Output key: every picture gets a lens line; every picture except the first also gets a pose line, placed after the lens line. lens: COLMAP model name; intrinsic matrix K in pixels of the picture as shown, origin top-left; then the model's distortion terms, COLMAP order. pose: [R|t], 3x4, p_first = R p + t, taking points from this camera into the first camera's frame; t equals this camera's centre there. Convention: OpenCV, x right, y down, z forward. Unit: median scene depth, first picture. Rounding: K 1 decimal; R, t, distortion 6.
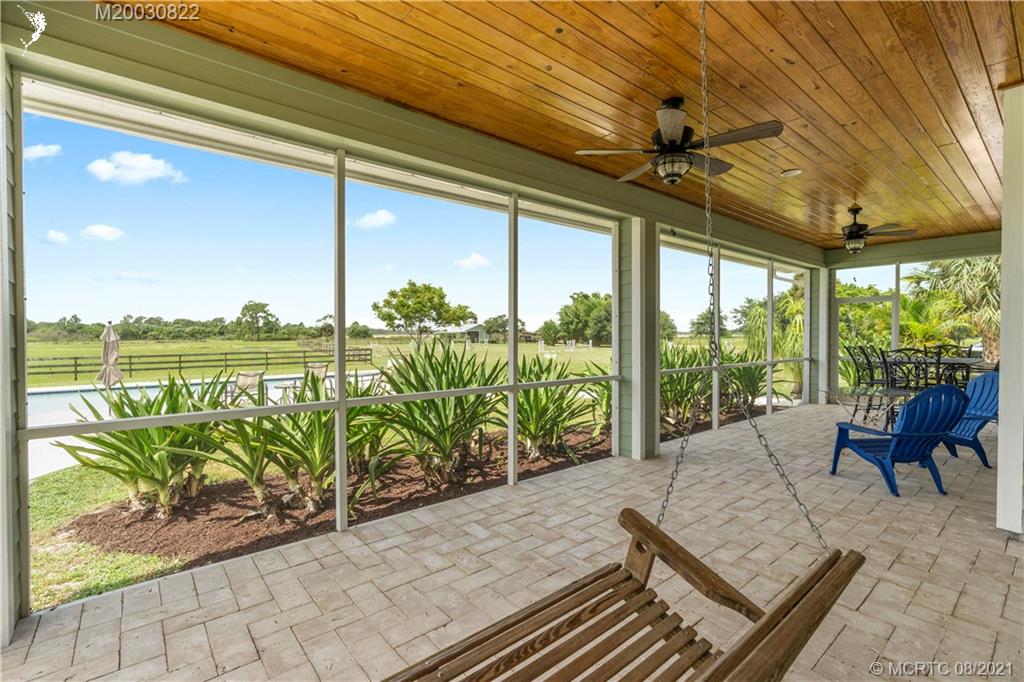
lens RADIAL K [[459.4, 0, 514.0], [0, 459.4, 341.6], [0, 0, 1]] dist [-0.006091, 0.000308]
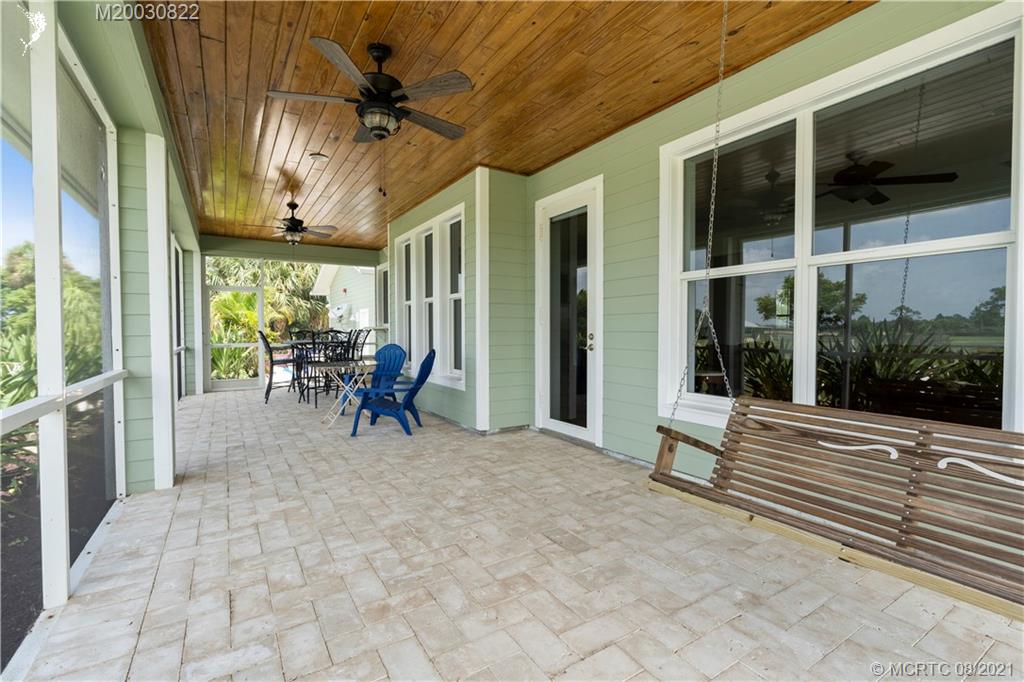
lens RADIAL K [[459.4, 0, 514.0], [0, 459.4, 341.6], [0, 0, 1]] dist [-0.006091, 0.000308]
pose [[0.135477, -0.024076, 0.990488, -0.452558], [0.016924, 0.999615, 0.021983, 0.039775], [-0.990636, 0.013785, 0.135832, 0.514458]]
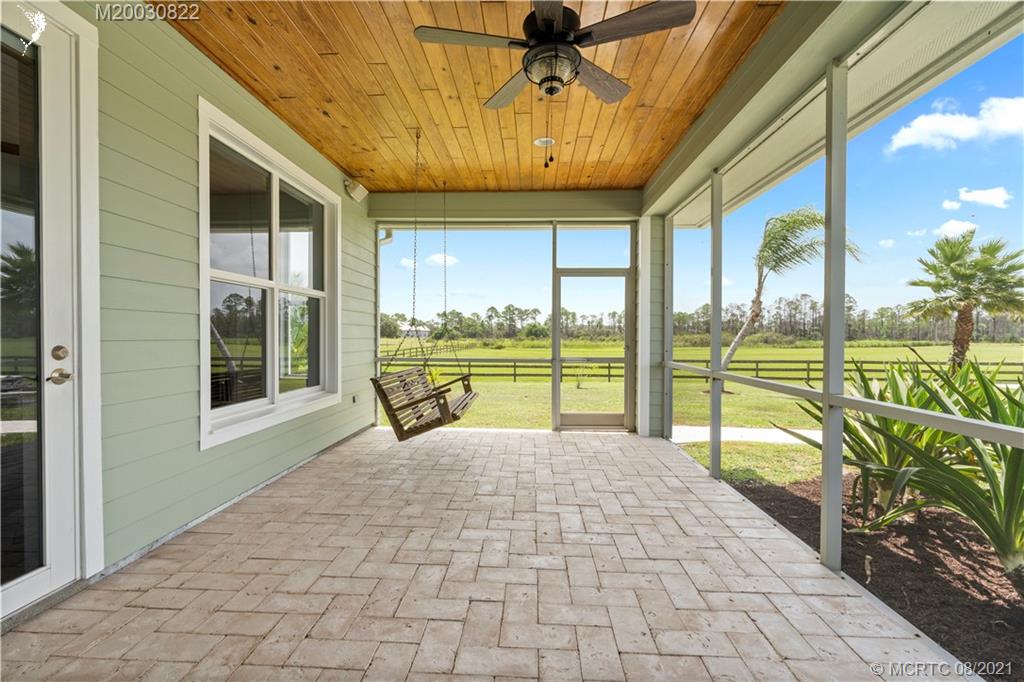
lens RADIAL K [[473.2, 0, 512.0], [0, 473.2, 341.0], [0, 0, 1]] dist [-0.001144, -0.000182]
pose [[-0.672966, 0.009433, -0.739613, 0.782816], [-0.014151, 0.999572, 0.025624, 0.021662], [0.739538, 0.027710, -0.672544, 1.224742]]
